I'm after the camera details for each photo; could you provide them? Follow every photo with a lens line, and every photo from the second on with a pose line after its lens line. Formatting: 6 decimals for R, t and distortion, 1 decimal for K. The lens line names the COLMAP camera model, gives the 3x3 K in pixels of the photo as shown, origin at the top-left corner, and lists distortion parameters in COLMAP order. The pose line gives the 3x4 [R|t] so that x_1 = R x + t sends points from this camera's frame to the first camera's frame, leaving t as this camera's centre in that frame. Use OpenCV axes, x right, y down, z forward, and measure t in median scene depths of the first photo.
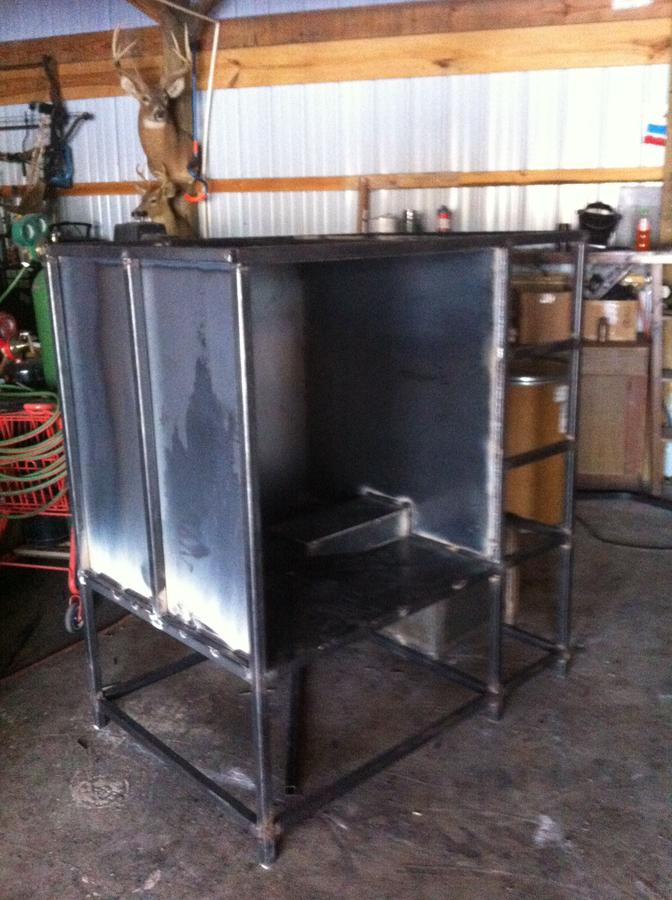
lens RADIAL K [[850.9, 0, 336.0], [0, 850.9, 450.0], [0, 0, 1]] dist [-0.015705, -0.014582]
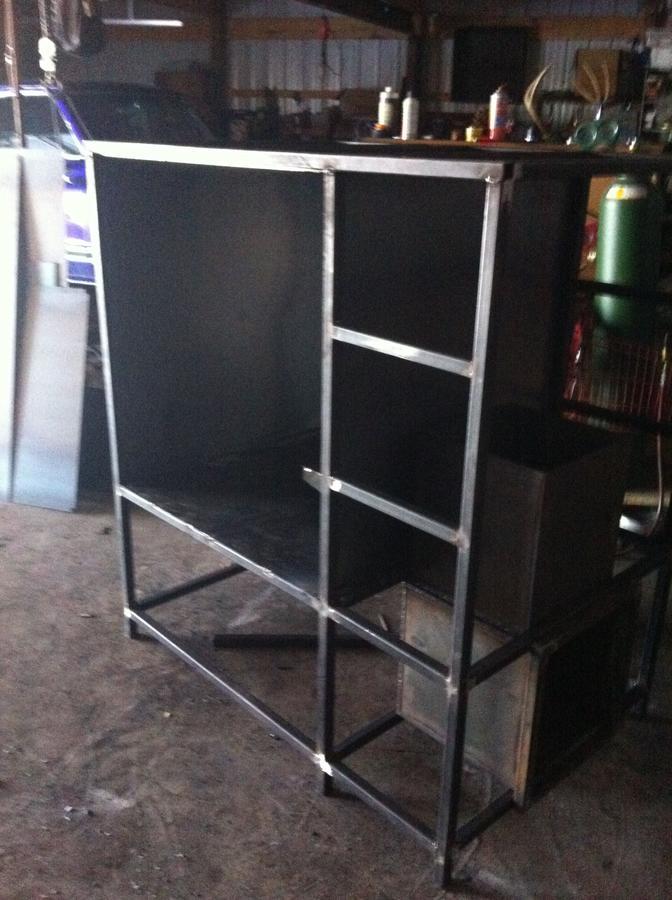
lens RADIAL K [[850.9, 0, 336.0], [0, 850.9, 450.0], [0, 0, 1]] dist [-0.015705, -0.014582]
pose [[0.012307, 0.352455, -0.935748, 0.979015], [-0.293830, 0.895778, 0.333536, -0.269544], [0.955778, 0.270846, 0.114586, 1.029237]]
